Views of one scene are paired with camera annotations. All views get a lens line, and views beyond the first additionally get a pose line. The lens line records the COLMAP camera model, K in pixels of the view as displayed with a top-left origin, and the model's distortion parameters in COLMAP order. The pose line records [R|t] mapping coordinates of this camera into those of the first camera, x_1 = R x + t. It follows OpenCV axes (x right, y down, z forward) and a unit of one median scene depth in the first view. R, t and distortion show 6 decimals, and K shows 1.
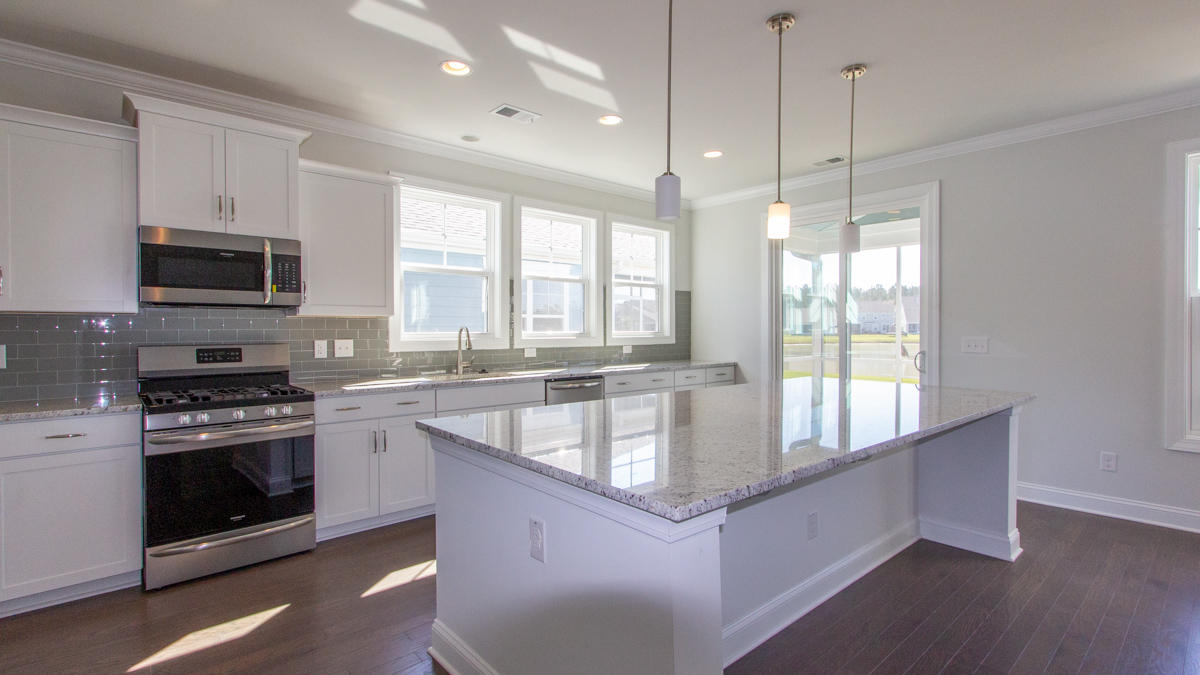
lens RADIAL K [[558.5, 0, 597.3], [0, 558.5, 336.8], [0, 0, 1]] dist [0.004105, -0.000356]
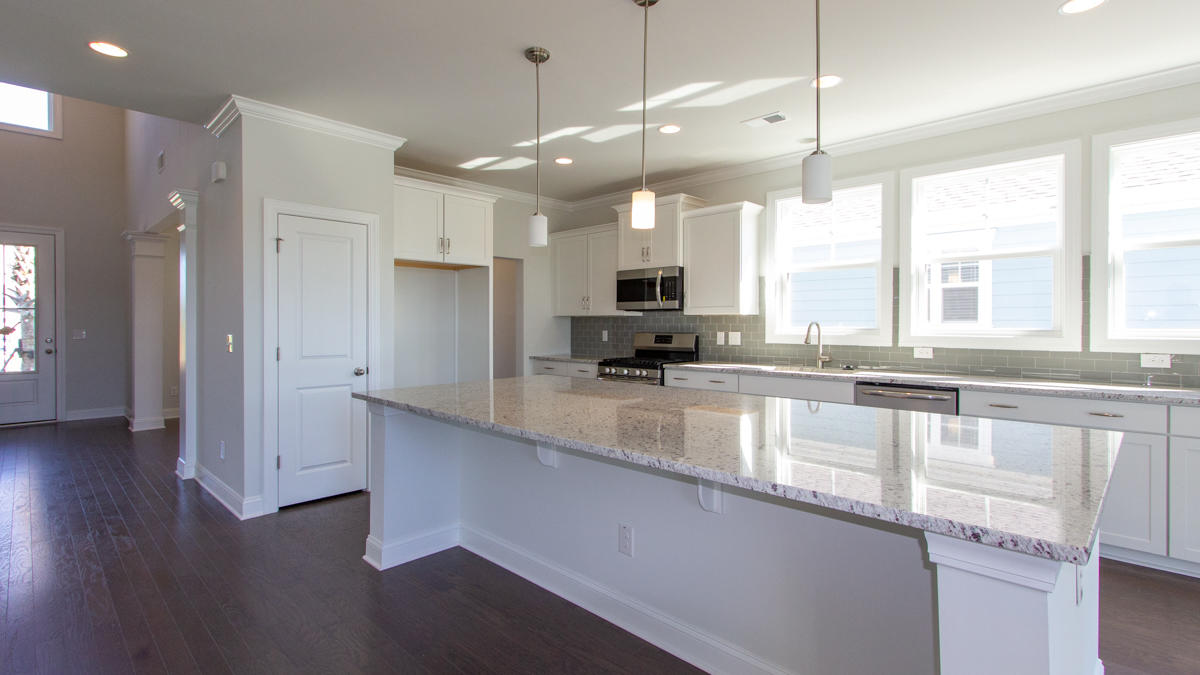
lens RADIAL K [[558.5, 0, 596.4], [0, 558.5, 330.1], [0, 0, 1]] dist [0.004105, -0.000356]
pose [[0.076762, 0.015629, -0.996927, 0.867896], [-0.012429, 0.999814, 0.014717, -0.014775], [0.996972, 0.011261, 0.076942, 0.589193]]
